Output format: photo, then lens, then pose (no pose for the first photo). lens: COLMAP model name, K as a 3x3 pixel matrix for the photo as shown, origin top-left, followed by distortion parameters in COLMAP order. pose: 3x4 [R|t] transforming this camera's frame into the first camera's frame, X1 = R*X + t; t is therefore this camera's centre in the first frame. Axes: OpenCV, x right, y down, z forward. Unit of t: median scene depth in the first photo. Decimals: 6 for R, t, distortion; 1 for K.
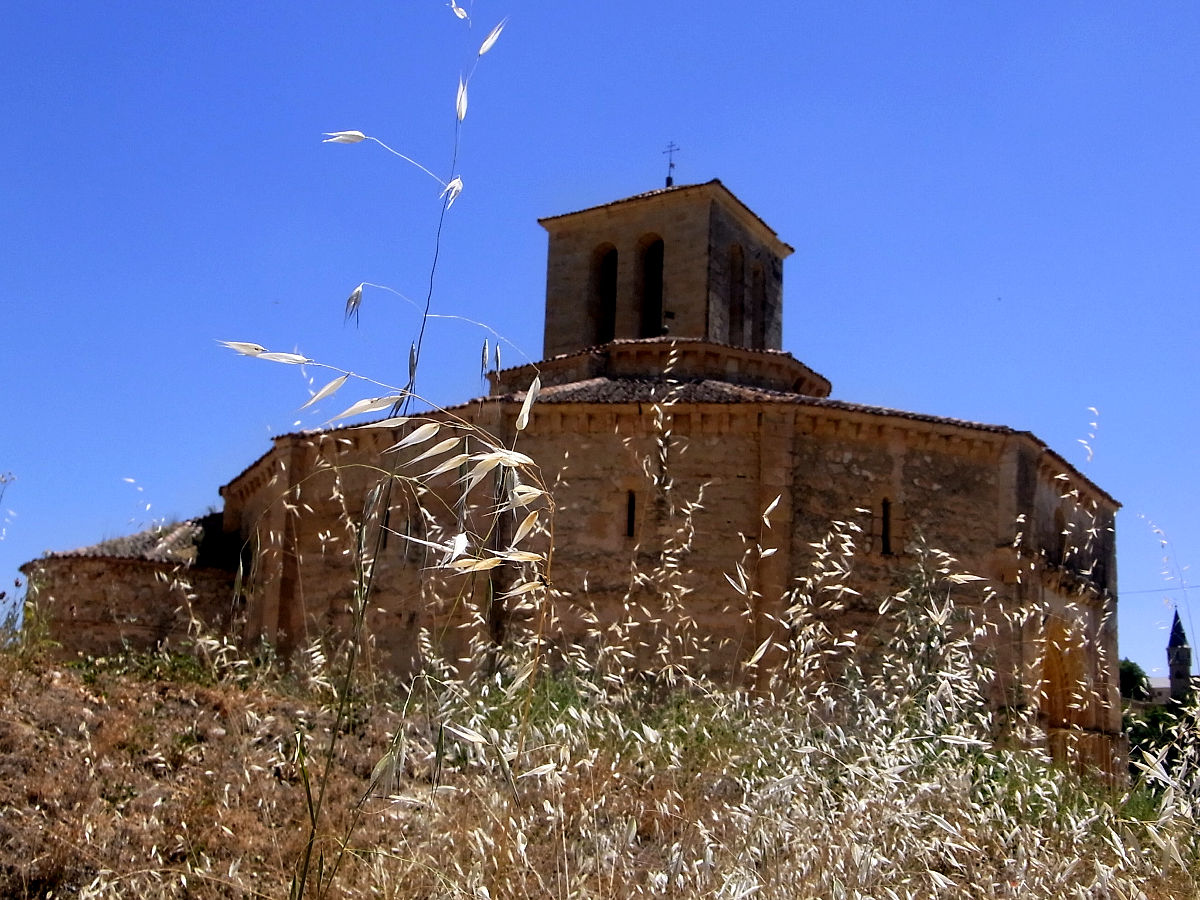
lens RADIAL K [[1540.8, 0, 601.0], [0, 1540.8, 452.7], [0, 0, 1]] dist [0.004884, 0.000000]
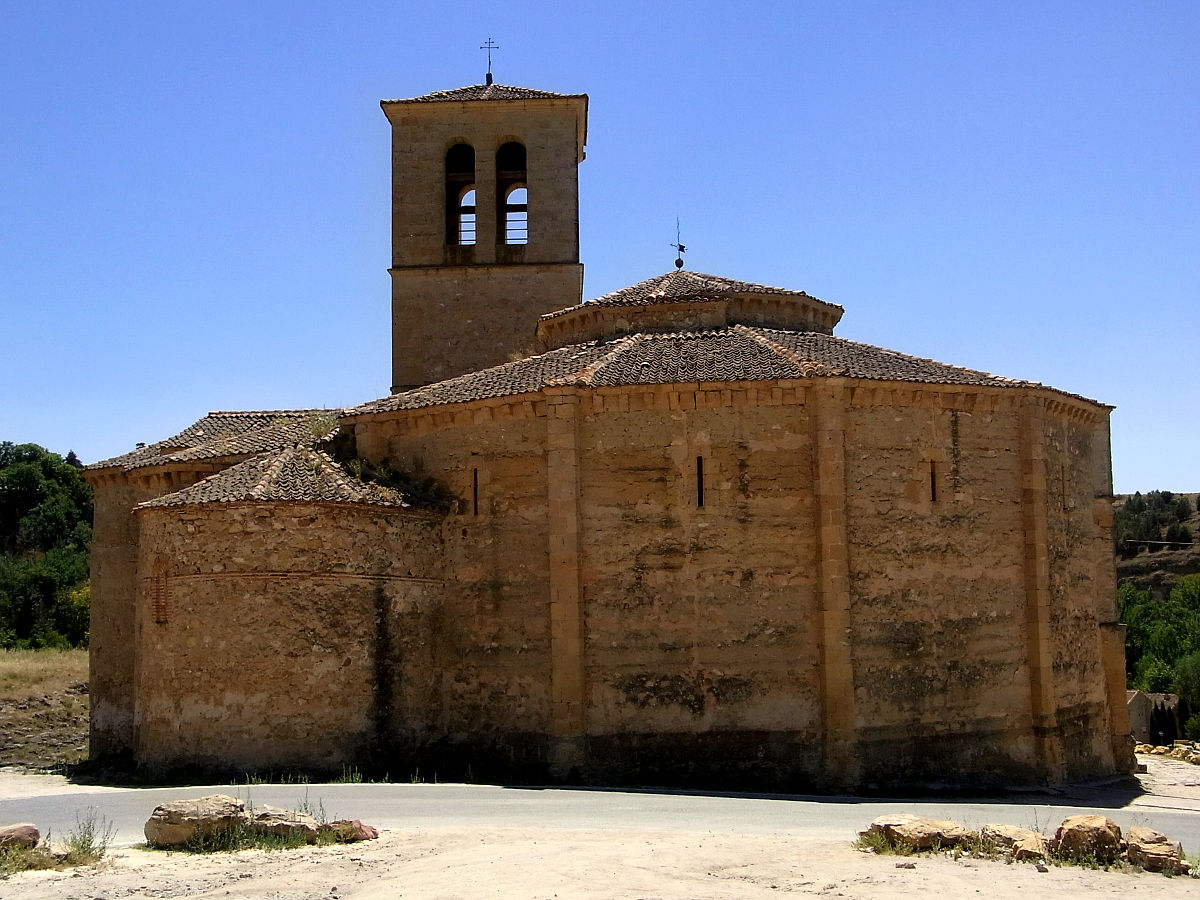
lens RADIAL K [[1396.7, 0, 601.0], [0, 1396.7, 448.1], [0, 0, 1]] dist [-0.039384, 0.000000]
pose [[0.845324, 0.005693, 0.534224, -0.671524], [-0.079213, 0.990227, 0.114790, -0.075670], [-0.528349, -0.139352, 0.837513, 0.250470]]
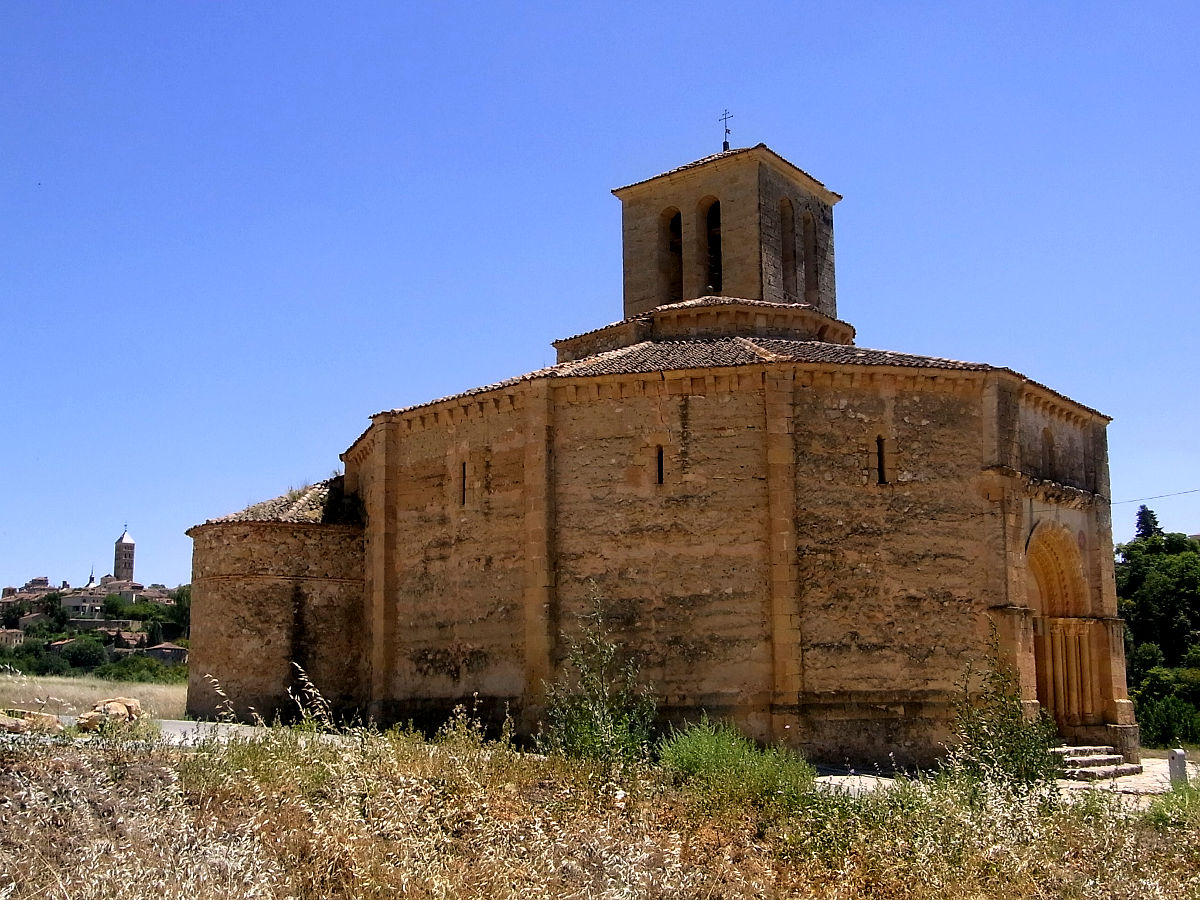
lens RADIAL K [[1396.7, 0, 600.5], [0, 1396.7, 451.0], [0, 0, 1]] dist [-0.039384, 0.000000]
pose [[0.991940, -0.067544, -0.107200, 0.082056], [0.074068, 0.995560, 0.058085, -0.033604], [0.102801, -0.065557, 0.992539, -0.064688]]
